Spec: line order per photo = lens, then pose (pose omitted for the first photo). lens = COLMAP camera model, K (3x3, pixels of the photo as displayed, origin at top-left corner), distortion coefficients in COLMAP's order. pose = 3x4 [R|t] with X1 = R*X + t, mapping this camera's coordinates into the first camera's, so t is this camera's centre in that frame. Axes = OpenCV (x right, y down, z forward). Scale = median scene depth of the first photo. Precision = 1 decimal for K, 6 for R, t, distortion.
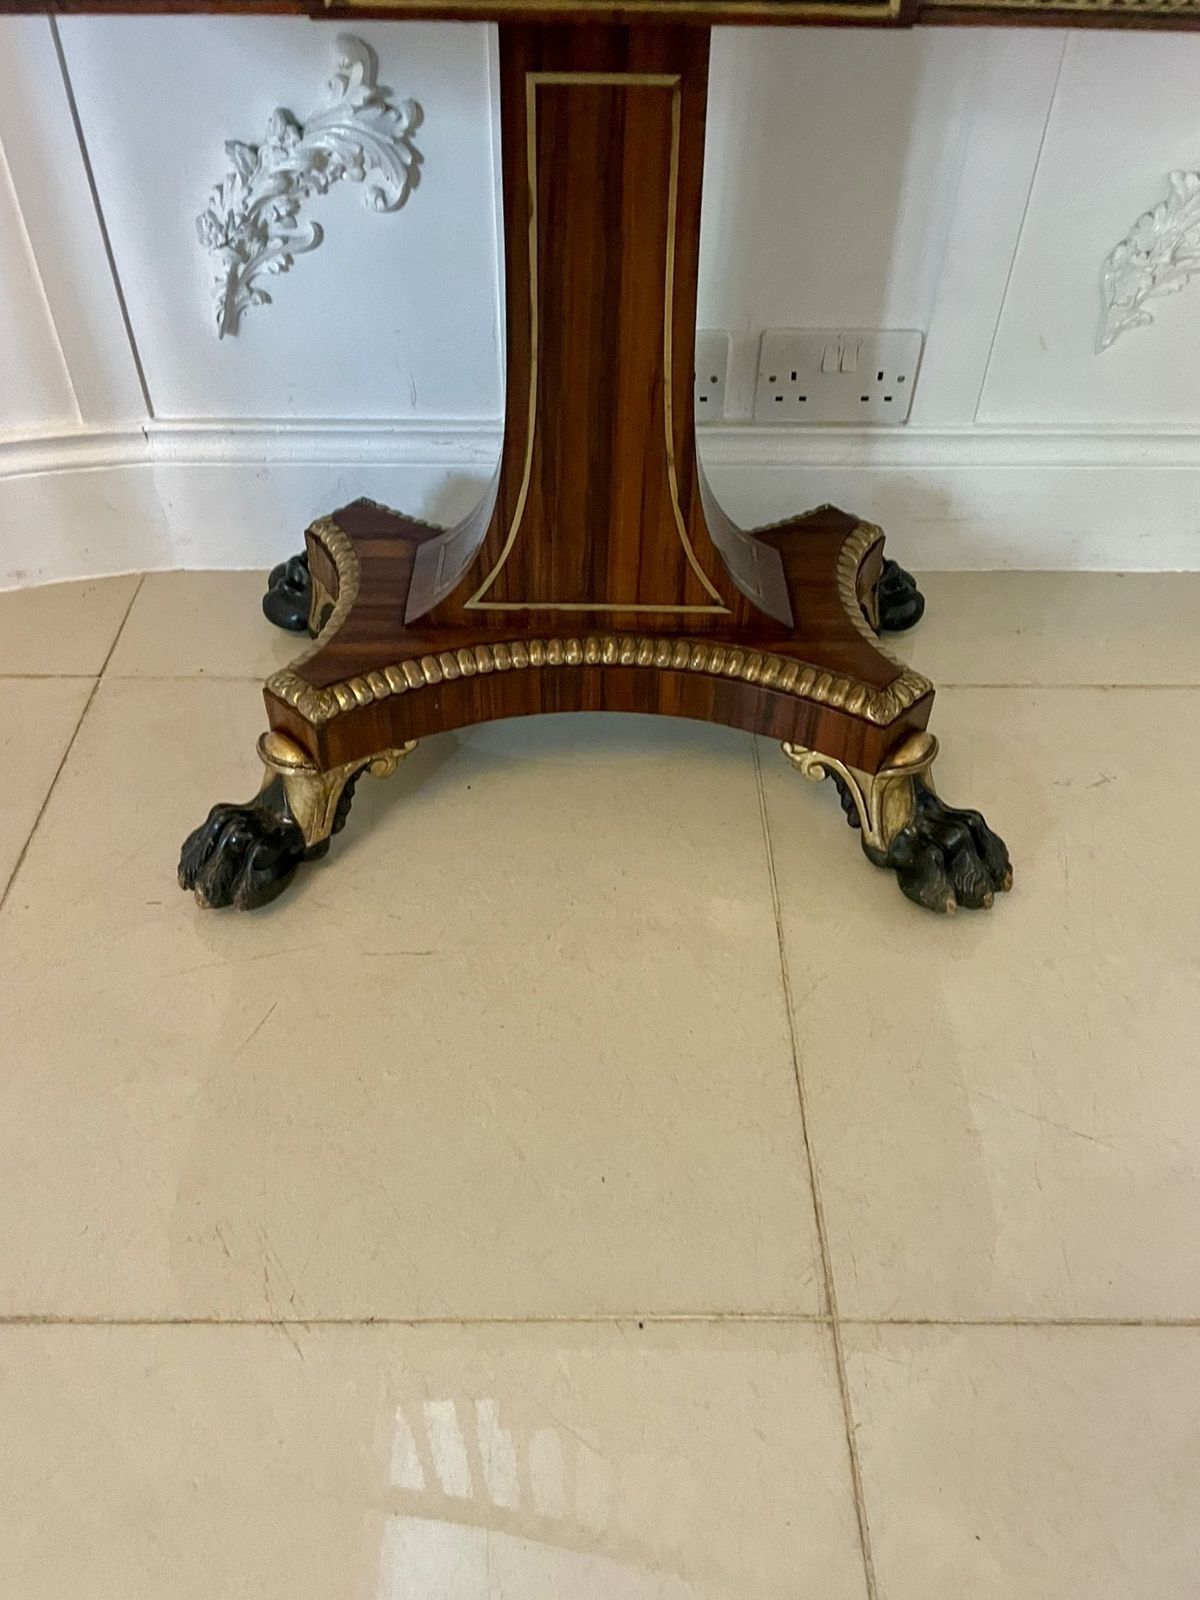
lens RADIAL K [[1201.2, 0, 606.9], [0, 1201.2, 815.5], [0, 0, 1]] dist [0.068108, -0.099001]
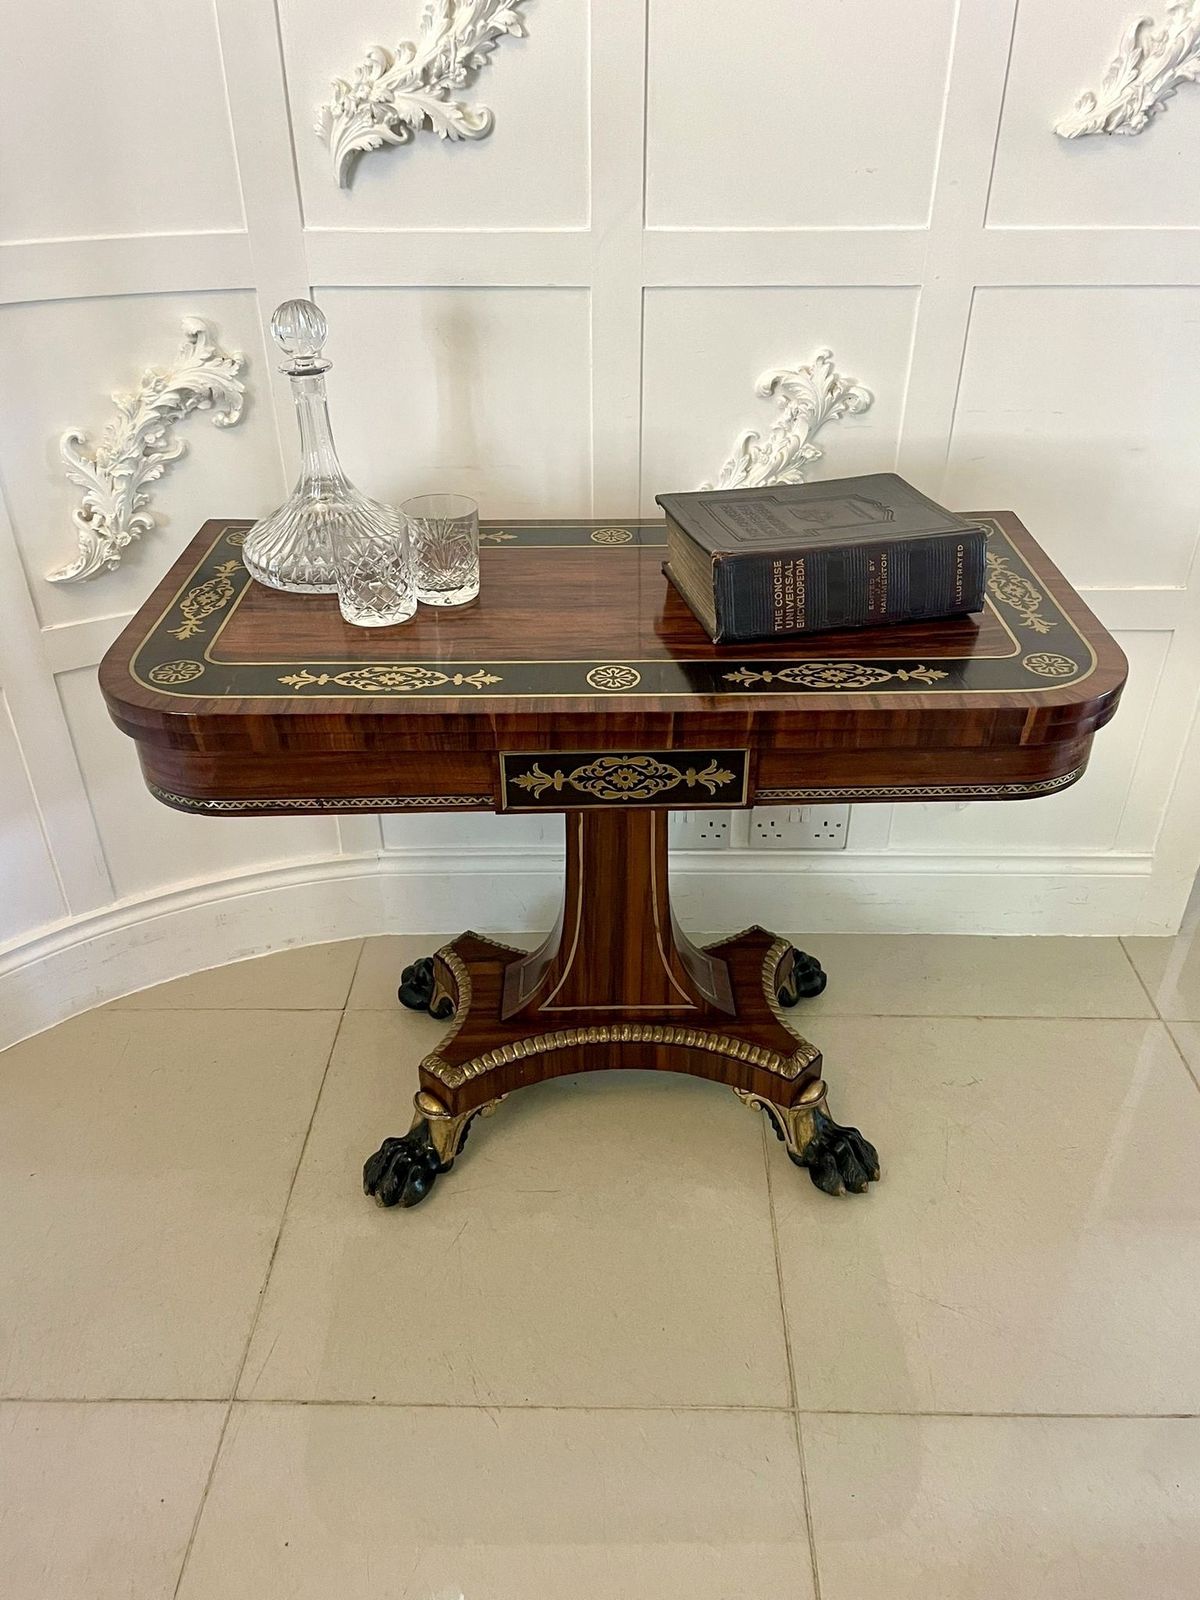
lens RADIAL K [[1201.2, 0, 625.5], [0, 1201.2, 793.6], [0, 0, 1]] dist [0.068108, -0.099001]
pose [[0.999538, -0.025599, 0.016360, -0.016930], [0.028685, 0.972606, -0.230682, -0.076050], [-0.010007, 0.231045, 0.972892, -0.686585]]
